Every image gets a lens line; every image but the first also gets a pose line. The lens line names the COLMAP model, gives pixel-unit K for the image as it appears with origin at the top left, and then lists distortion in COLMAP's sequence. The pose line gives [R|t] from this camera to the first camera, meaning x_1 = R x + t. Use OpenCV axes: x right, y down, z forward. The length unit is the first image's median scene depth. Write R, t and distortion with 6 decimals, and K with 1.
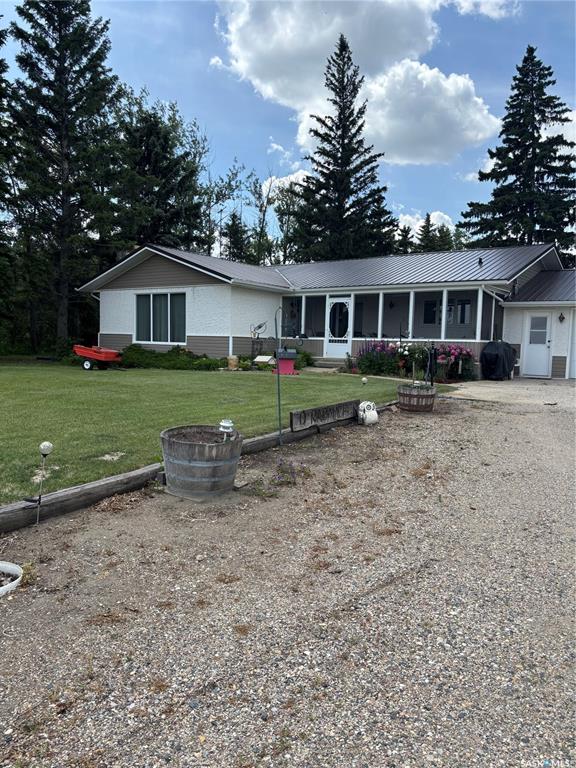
lens RADIAL K [[580.1, 0, 288.0], [0, 580.1, 384.0], [0, 0, 1]] dist [0.007195, -0.000726]
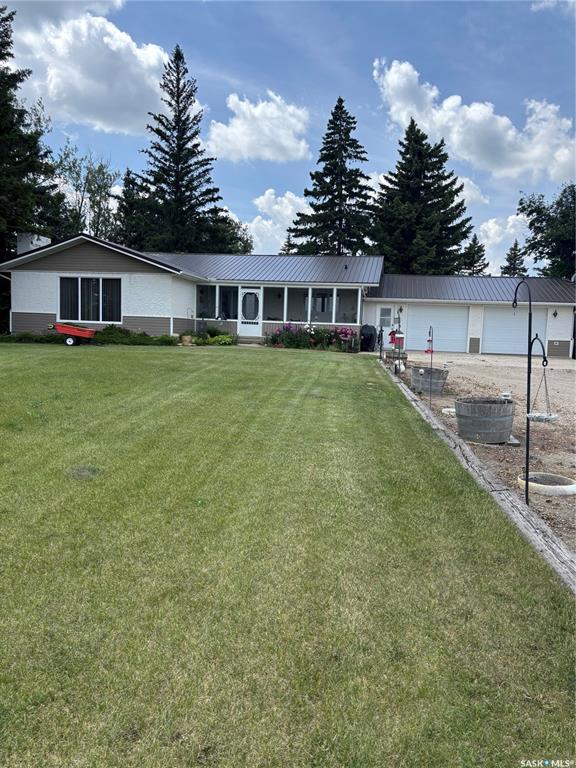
lens RADIAL K [[580.1, 0, 288.0], [0, 580.1, 384.0], [0, 0, 1]] dist [0.007195, -0.000726]
pose [[0.893814, -0.034115, 0.447138, -0.297758], [0.017269, 0.998981, 0.041699, 0.006805], [-0.448105, -0.029549, 0.893492, -0.136437]]
